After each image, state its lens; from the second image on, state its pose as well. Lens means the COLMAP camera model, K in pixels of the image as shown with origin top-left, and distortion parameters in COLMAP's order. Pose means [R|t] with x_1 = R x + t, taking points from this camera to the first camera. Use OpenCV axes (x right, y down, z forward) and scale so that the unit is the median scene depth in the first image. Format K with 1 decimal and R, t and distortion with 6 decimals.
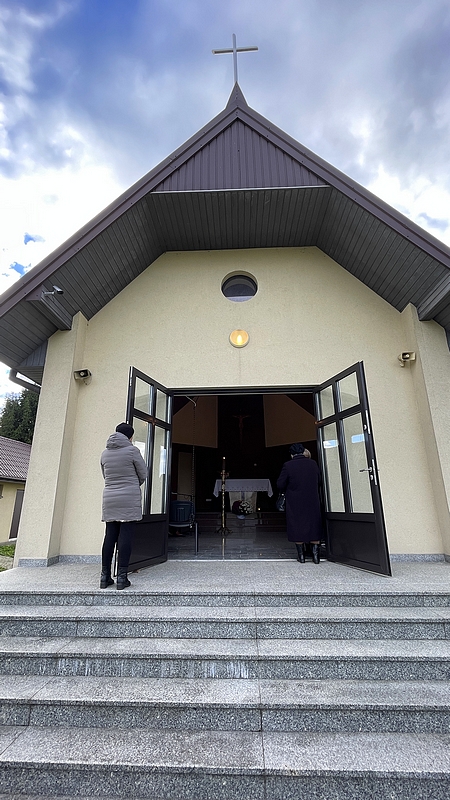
lens RADIAL K [[346.9, 0, 224.2], [0, 346.9, 399.1], [0, 0, 1]] dist [0.000655, 0.000038]
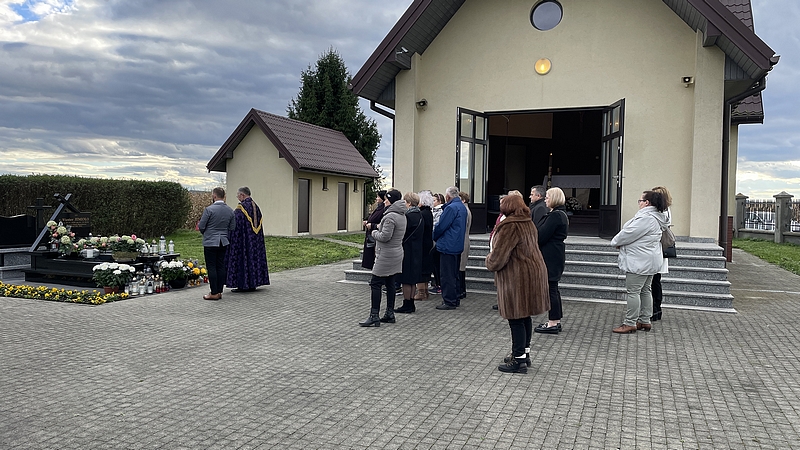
lens RADIAL K [[602.0, 0, 406.0], [0, 602.0, 219.9], [0, 0, 1]] dist [0.087090, -0.105762]
pose [[0.947847, 0.032047, -0.317111, 0.287742], [0.069893, 0.949816, 0.304900, -0.357135], [0.310969, -0.311163, 0.898040, -1.243995]]
